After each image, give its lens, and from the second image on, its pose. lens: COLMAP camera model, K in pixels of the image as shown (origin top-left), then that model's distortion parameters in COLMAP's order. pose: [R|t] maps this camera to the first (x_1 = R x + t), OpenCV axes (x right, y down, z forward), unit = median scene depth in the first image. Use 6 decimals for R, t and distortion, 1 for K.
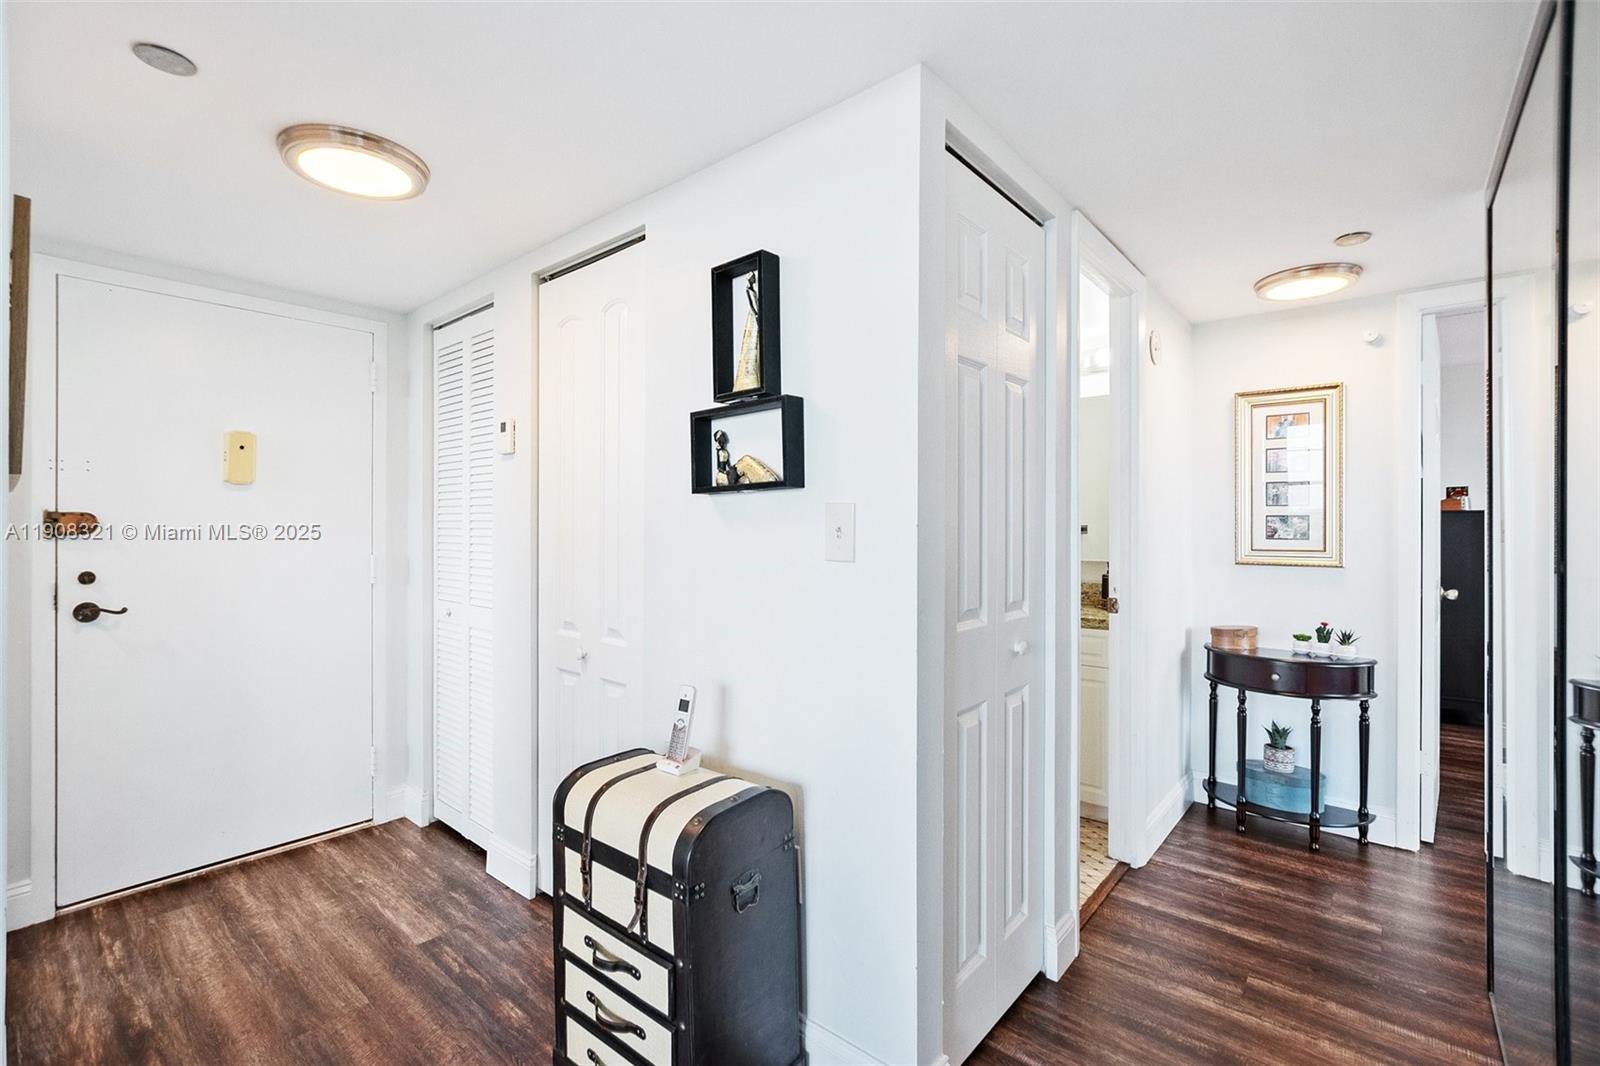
lens RADIAL K [[710.2, 0, 803.8], [0, 710.2, 529.0], [0, 0, 1]] dist [-0.027762, 0.006250]
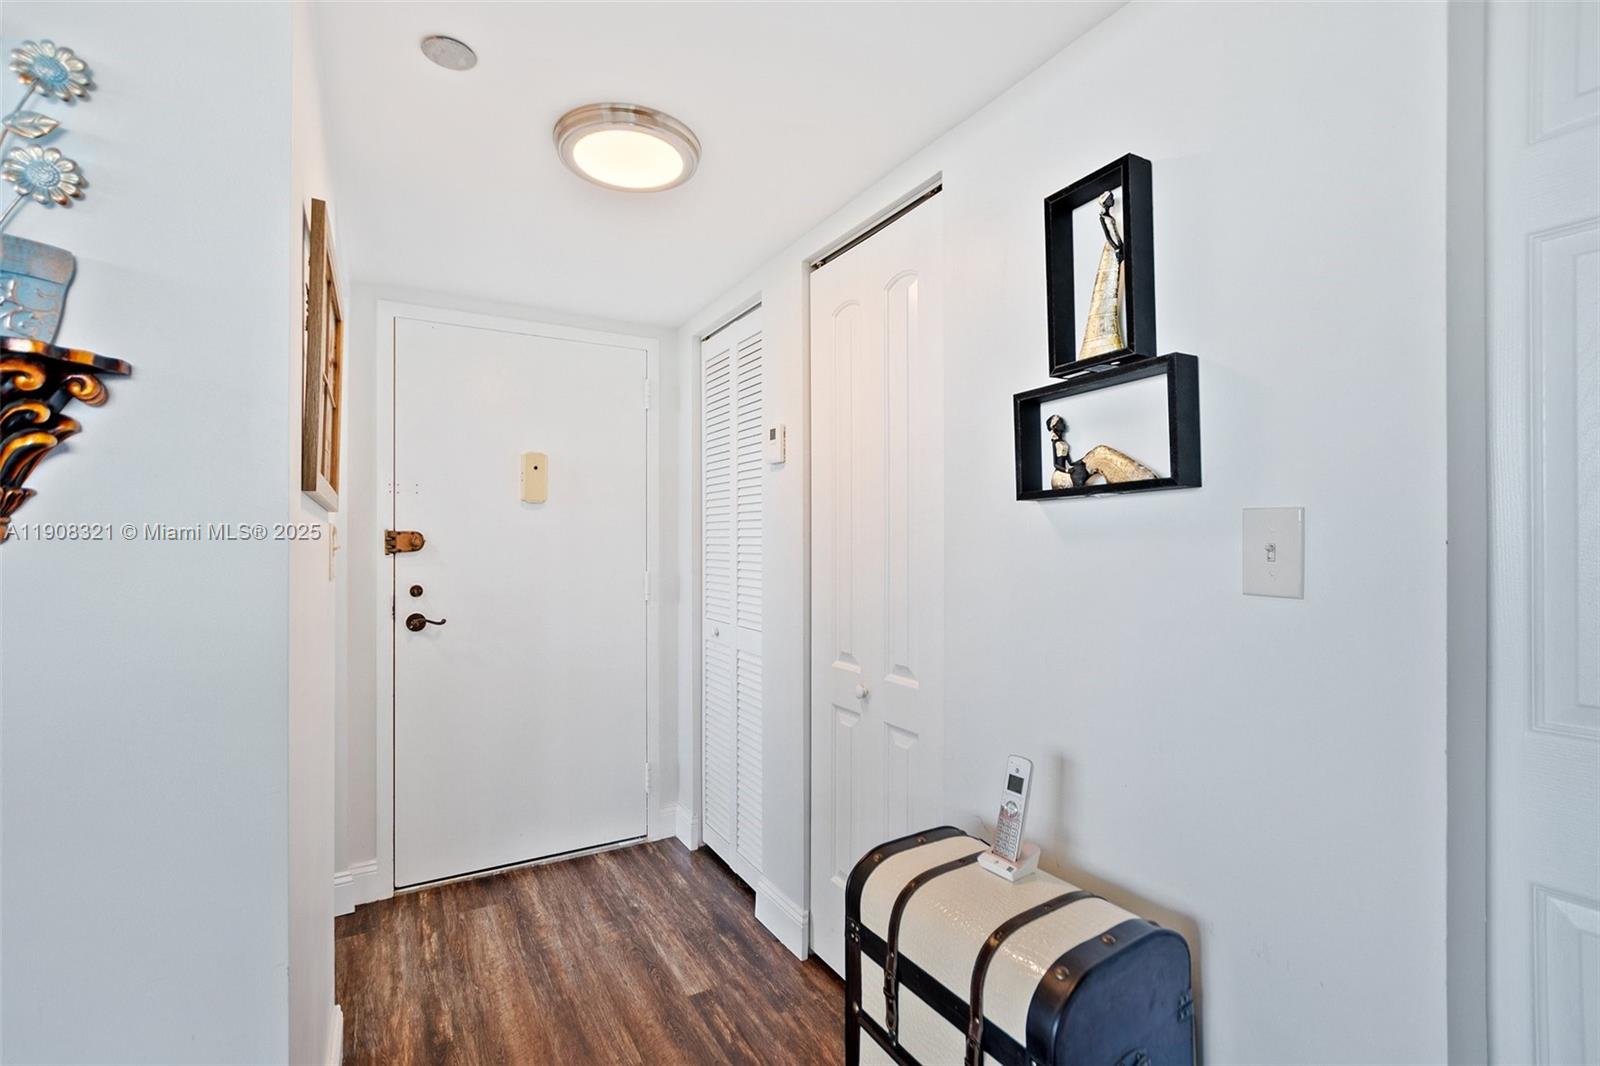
lens RADIAL K [[710.2, 0, 807.7], [0, 710.2, 537.2], [0, 0, 1]] dist [-0.027762, 0.006250]
pose [[0.946676, -0.006010, -0.322132, -0.113074], [0.003568, 0.999960, -0.008171, -0.004564], [0.322169, 0.006586, 0.946659, 0.188017]]
